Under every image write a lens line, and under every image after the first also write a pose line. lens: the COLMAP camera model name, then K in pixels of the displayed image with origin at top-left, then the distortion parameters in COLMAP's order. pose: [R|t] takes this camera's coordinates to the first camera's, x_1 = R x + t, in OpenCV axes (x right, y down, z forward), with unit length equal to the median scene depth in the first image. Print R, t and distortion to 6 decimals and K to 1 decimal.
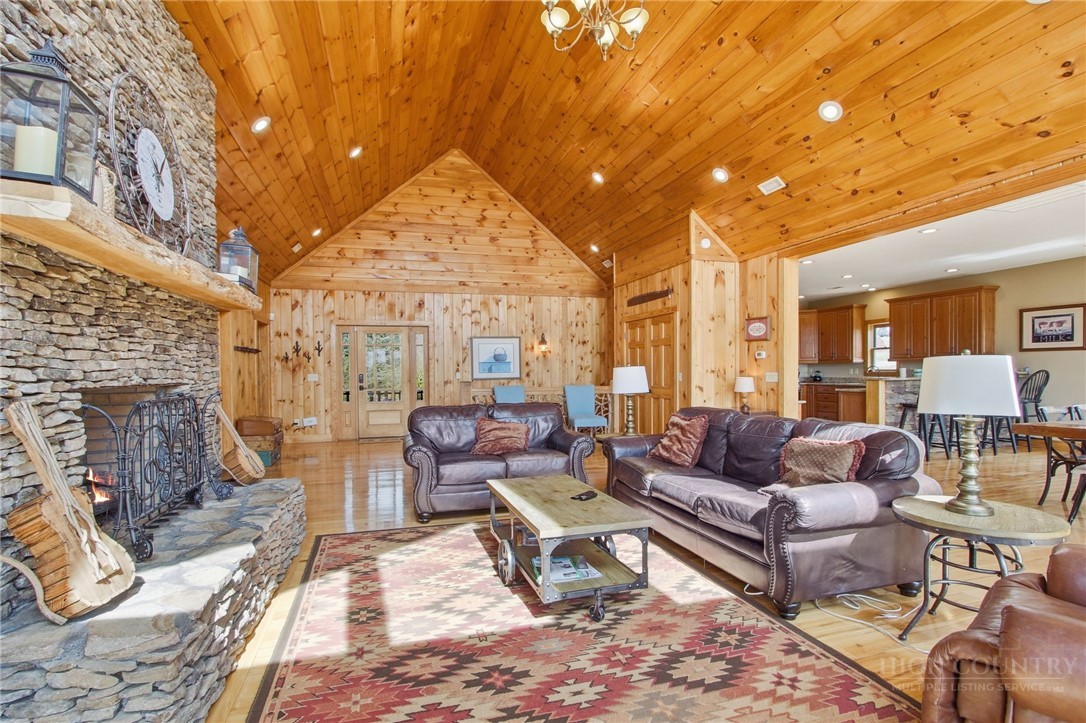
lens RADIAL K [[513.9, 0, 539.5], [0, 513.9, 377.7], [0, 0, 1]] dist [-0.013483, 0.001379]
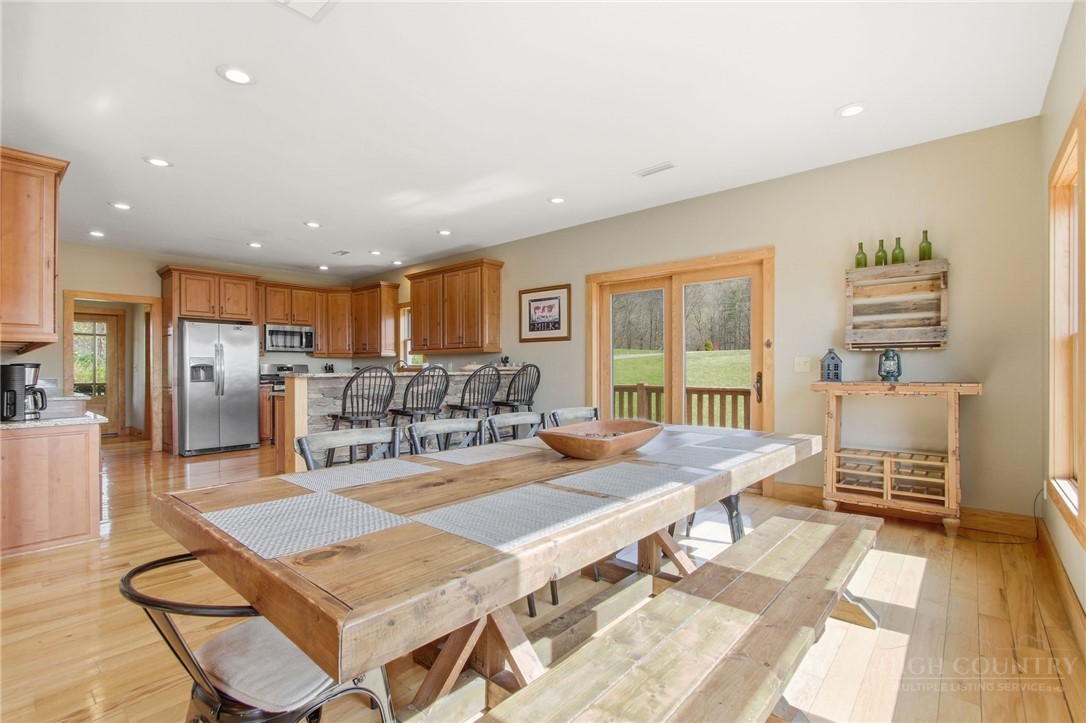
lens RADIAL K [[490.7, 0, 539.5], [0, 490.7, 364.6], [0, 0, 1]] dist [-0.006700, -0.000273]
pose [[0.849254, 0.008779, 0.527911, 1.771744], [0.004803, 0.999692, -0.024351, 0.013199], [-0.527962, 0.023216, 0.848950, 0.998410]]
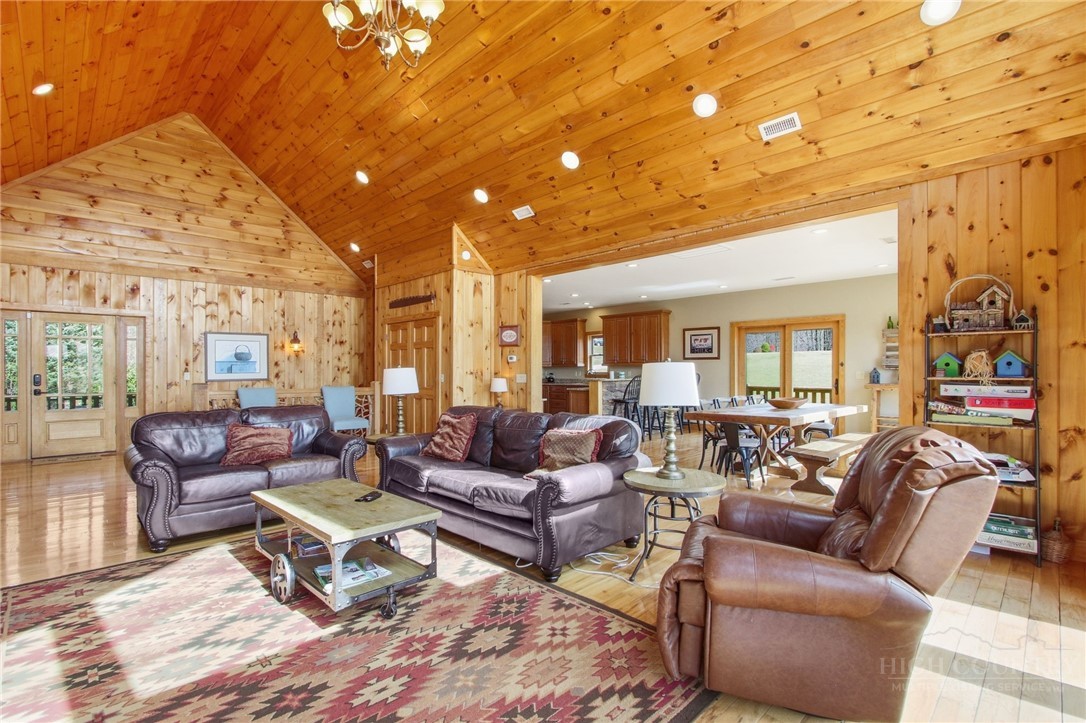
lens RADIAL K [[498.2, 0, 544.0], [0, 498.2, 368.3], [0, 0, 1]] dist [-0.012628, 0.001383]
pose [[0.882941, 0.009446, 0.469389, -0.039338], [0.000586, 0.999775, -0.021222, 0.000309], [-0.469484, 0.019013, 0.882736, -0.010282]]
